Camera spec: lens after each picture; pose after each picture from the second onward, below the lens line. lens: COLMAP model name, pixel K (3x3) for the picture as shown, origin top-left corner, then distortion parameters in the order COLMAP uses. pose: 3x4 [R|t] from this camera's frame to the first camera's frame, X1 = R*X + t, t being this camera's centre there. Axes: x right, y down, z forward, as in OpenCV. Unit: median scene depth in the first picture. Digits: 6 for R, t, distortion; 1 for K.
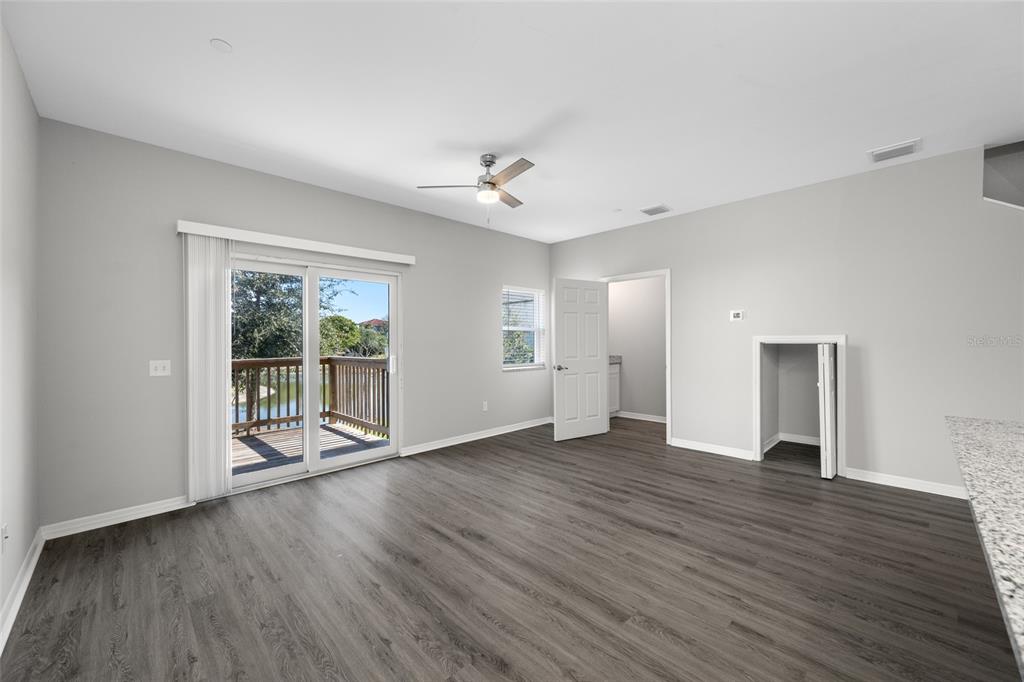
lens RADIAL K [[403.6, 0, 518.1], [0, 403.6, 338.8], [0, 0, 1]] dist [0.001203, 0.000478]
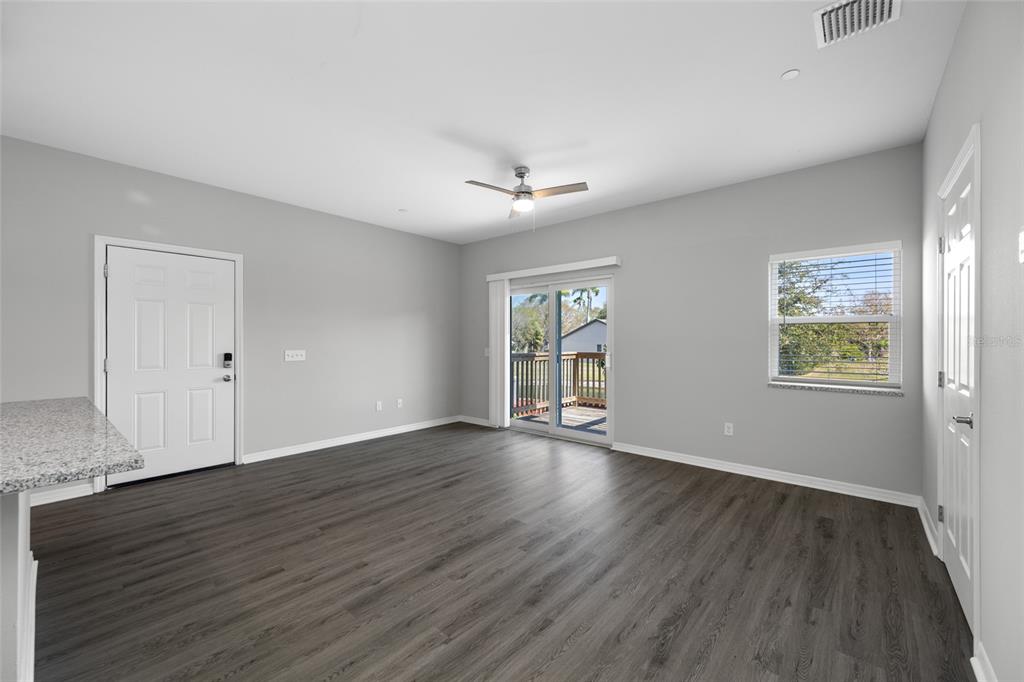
lens RADIAL K [[403.6, 0, 510.8], [0, 403.6, 339.2], [0, 0, 1]] dist [0.001203, 0.000478]
pose [[0.080788, 0.007109, -0.996706, 1.065858], [0.004160, 0.999963, 0.007469, -0.006358], [0.996723, -0.004750, 0.080755, 0.938066]]
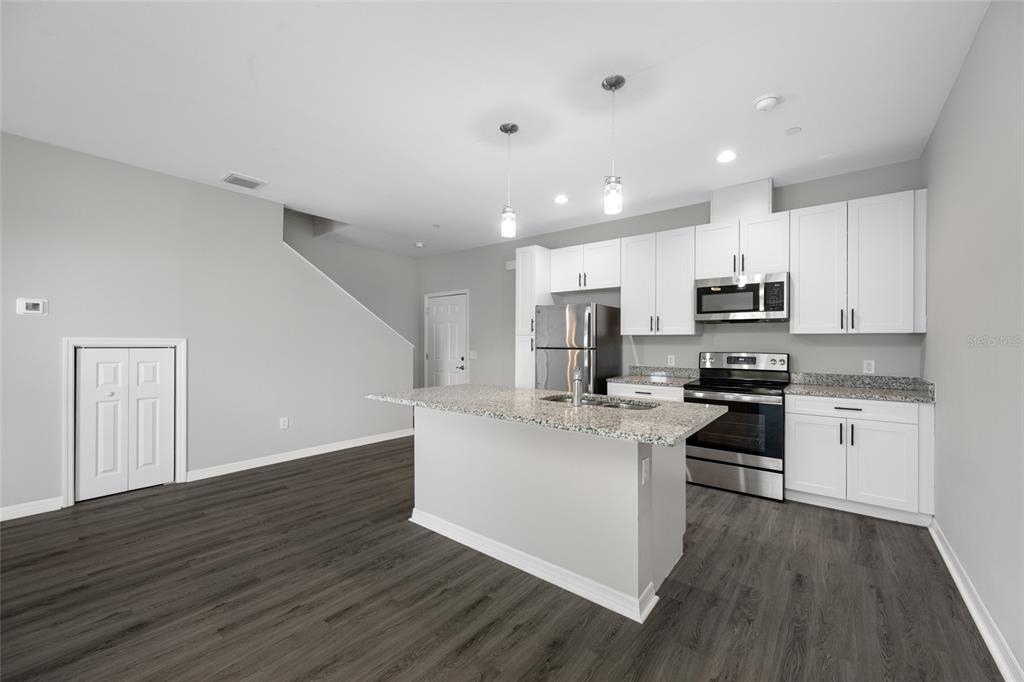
lens RADIAL K [[403.6, 0, 506.2], [0, 403.6, 345.3], [0, 0, 1]] dist [0.001203, 0.000478]
pose [[-0.107608, 0.004153, 0.994185, -0.314156], [-0.010103, 0.999935, -0.005271, 0.004493], [-0.994142, -0.010611, -0.107559, 0.390314]]
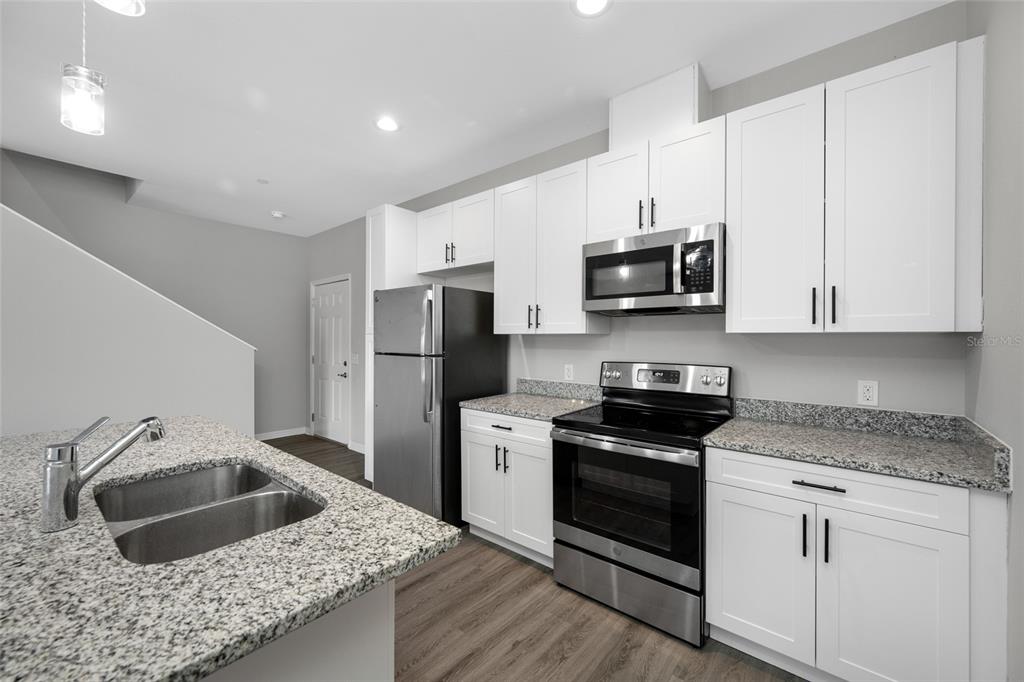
lens RADIAL K [[403.6, 0, 509.9], [0, 403.6, 342.6], [0, 0, 1]] dist [0.001203, 0.000478]
pose [[-0.085561, 0.002587, 0.996330, 0.116914], [-0.010654, 0.999937, -0.003511, -0.020362], [-0.996276, -0.010916, -0.085528, -0.124462]]
